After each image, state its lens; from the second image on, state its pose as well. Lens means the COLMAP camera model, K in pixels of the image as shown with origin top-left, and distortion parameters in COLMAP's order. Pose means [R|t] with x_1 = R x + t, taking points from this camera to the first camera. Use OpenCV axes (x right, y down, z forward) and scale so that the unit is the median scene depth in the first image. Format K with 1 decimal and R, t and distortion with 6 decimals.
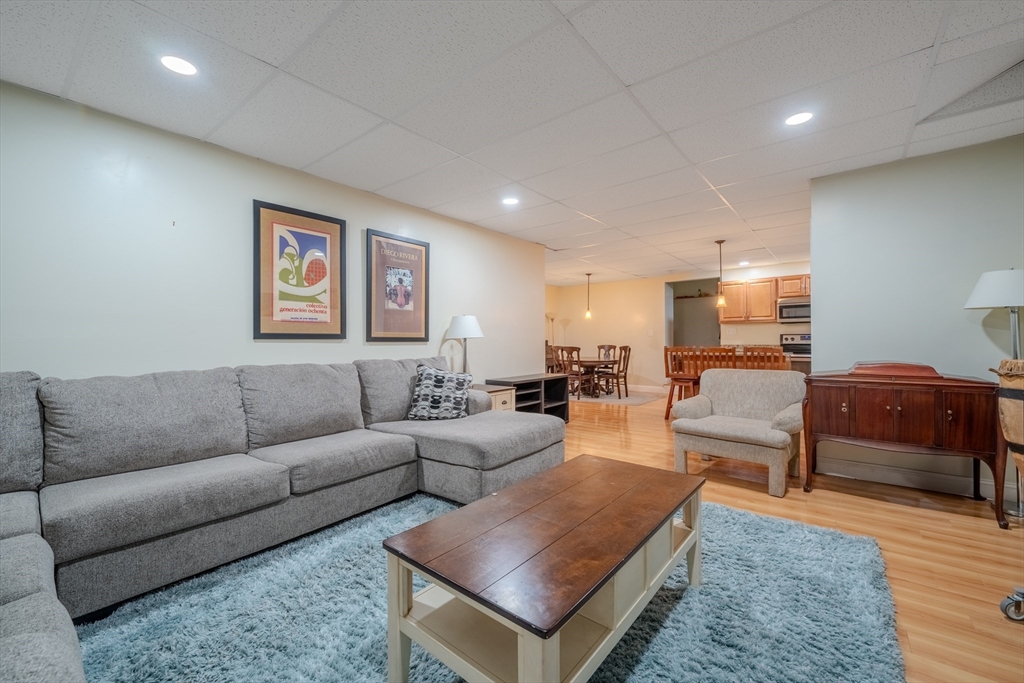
lens RADIAL K [[407.3, 0, 520.9], [0, 407.3, 341.5], [0, 0, 1]] dist [-0.001189, -0.000601]
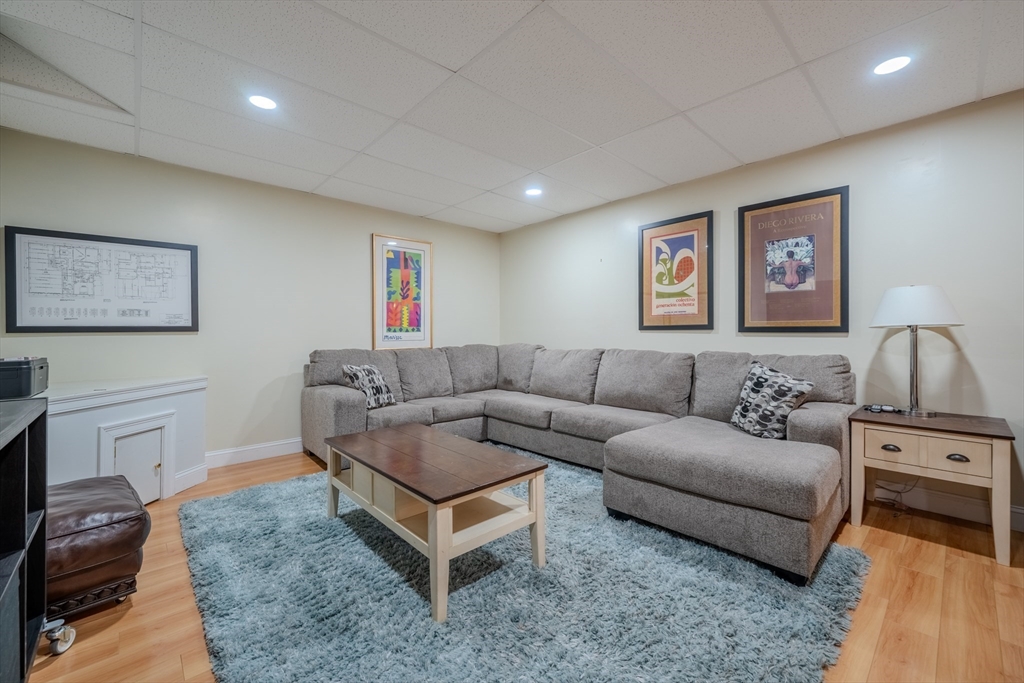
lens RADIAL K [[407.3, 0, 519.1], [0, 407.3, 334.7], [0, 0, 1]] dist [-0.001189, -0.000601]
pose [[-0.148869, -0.005758, -0.988840, 0.636019], [-0.014837, 0.999883, -0.003588, 0.016963], [0.988746, 0.014137, -0.148937, 0.707805]]
